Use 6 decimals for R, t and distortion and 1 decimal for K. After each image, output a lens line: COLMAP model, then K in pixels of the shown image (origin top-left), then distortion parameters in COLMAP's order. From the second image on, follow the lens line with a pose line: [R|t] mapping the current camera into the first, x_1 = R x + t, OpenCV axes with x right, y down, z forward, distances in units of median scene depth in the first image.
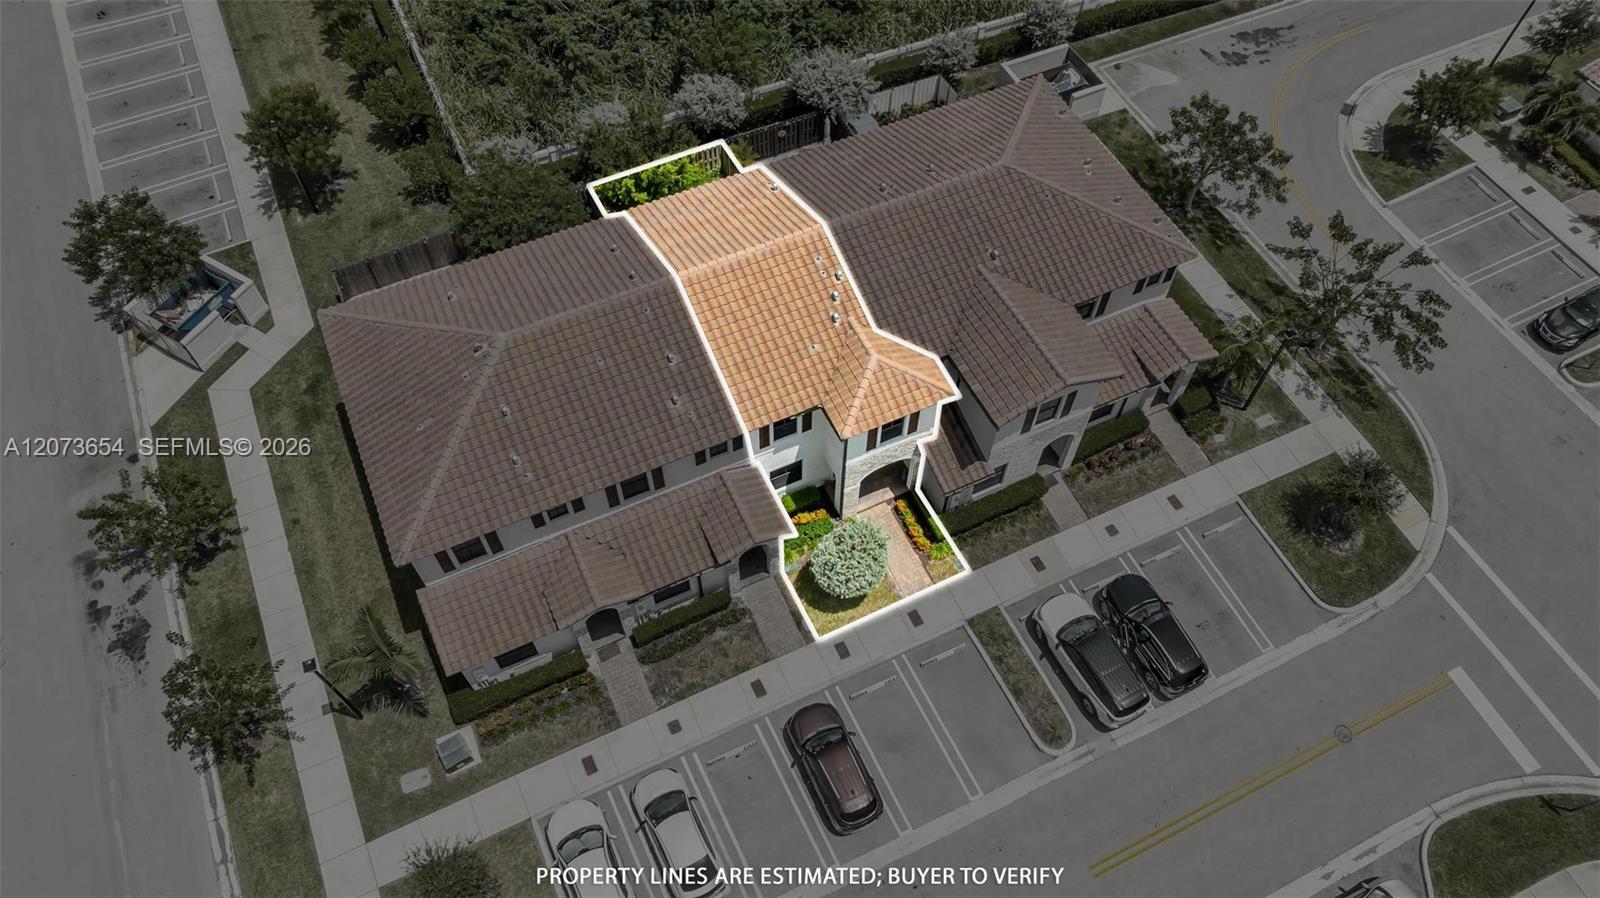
lens RADIAL K [[1110.4, 0, 800.0], [0, 1110.4, 449.0], [0, 0, 1]] dist [-0.013059, -0.003003]
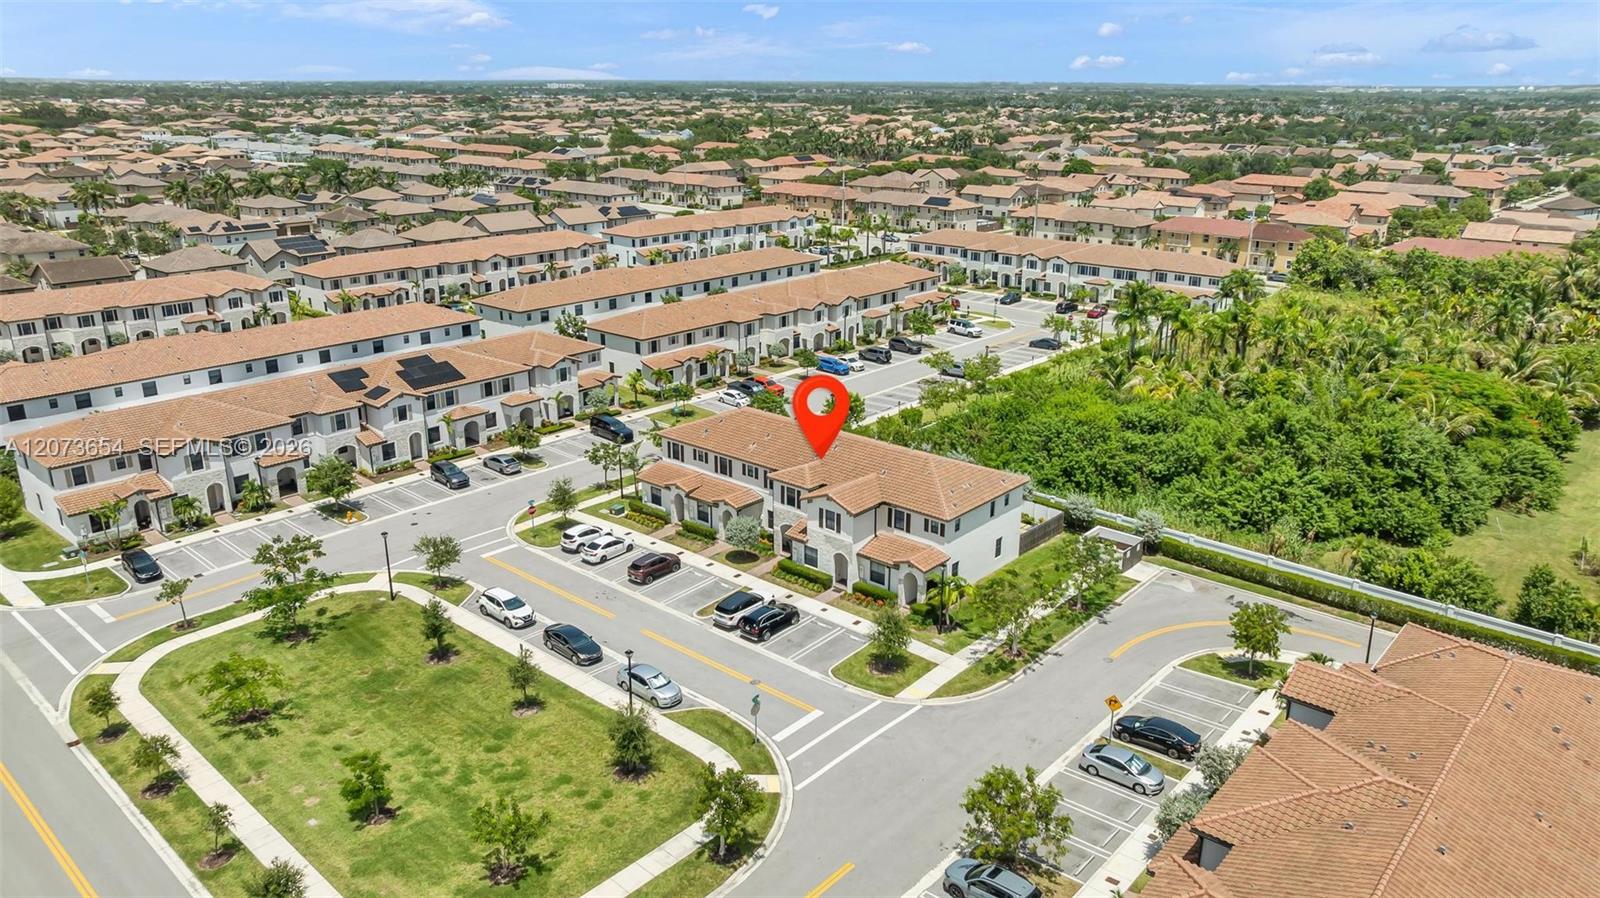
lens RADIAL K [[1125.3, 0, 803.3], [0, 1125.3, 429.7], [0, 0, 1]] dist [-0.031449, 0.035066]
pose [[0.399118, 0.264794, -0.877832, 1.826406], [-0.775022, 0.609009, -0.168670, 0.233958], [0.489945, 0.747658, 0.448287, -0.075612]]
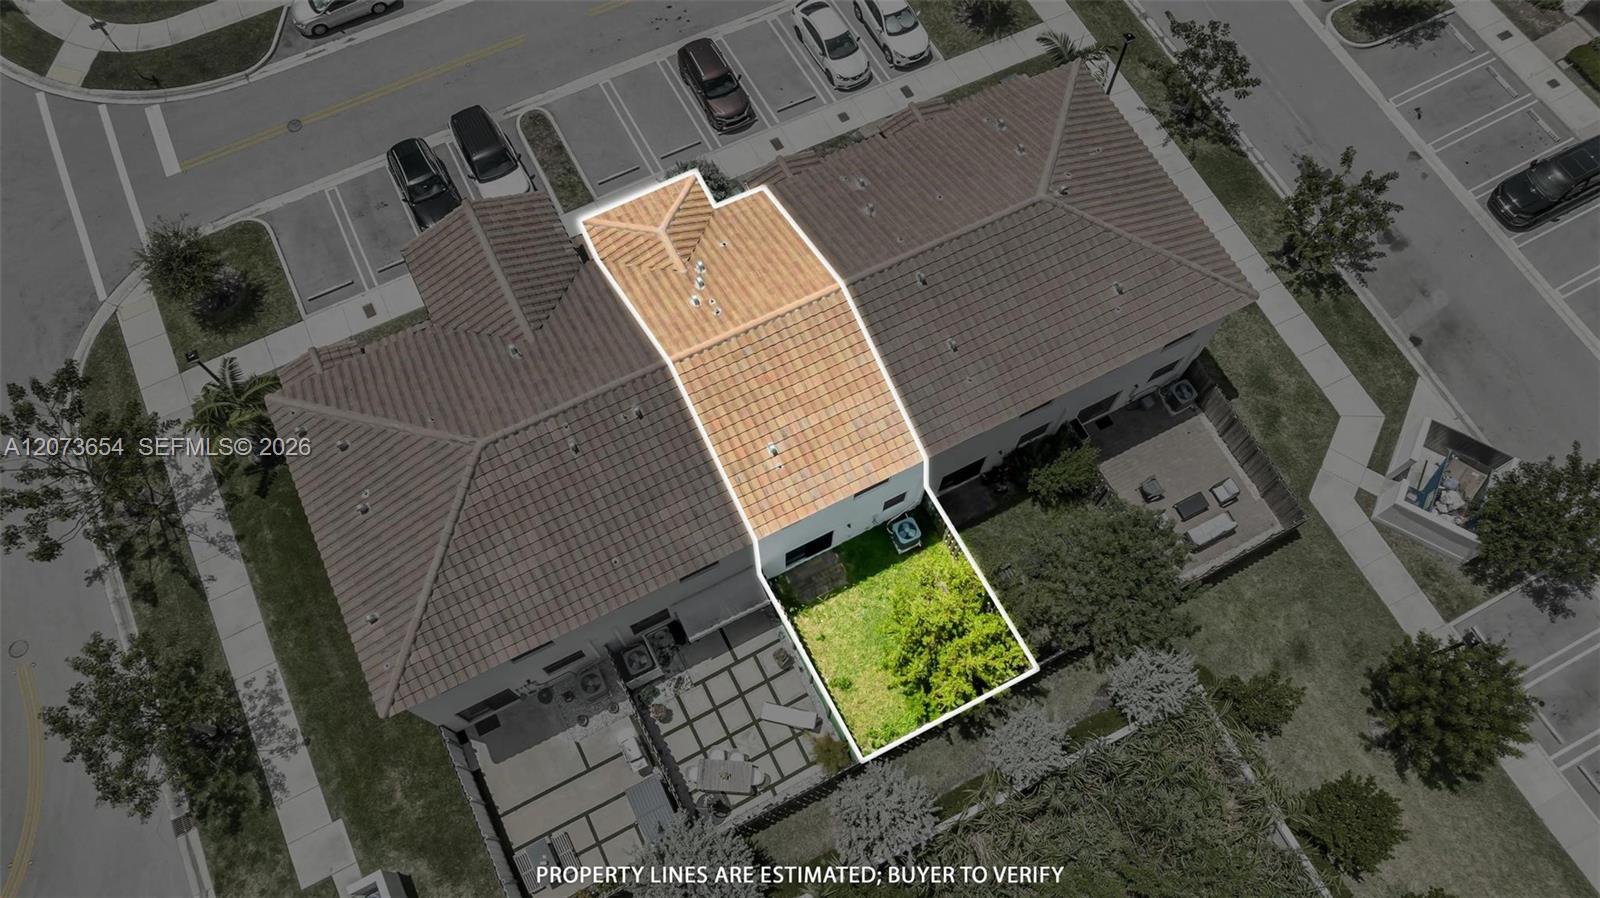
lens RADIAL K [[1110.4, 0, 800.0], [0, 1110.4, 449.0], [0, 0, 1]] dist [-0.013059, -0.003003]
pose [[-0.999254, 0.017045, -0.034655, -0.013995], [-0.038109, -0.580683, 0.813238, -0.870574], [-0.006262, 0.813952, 0.580899, 0.526254]]
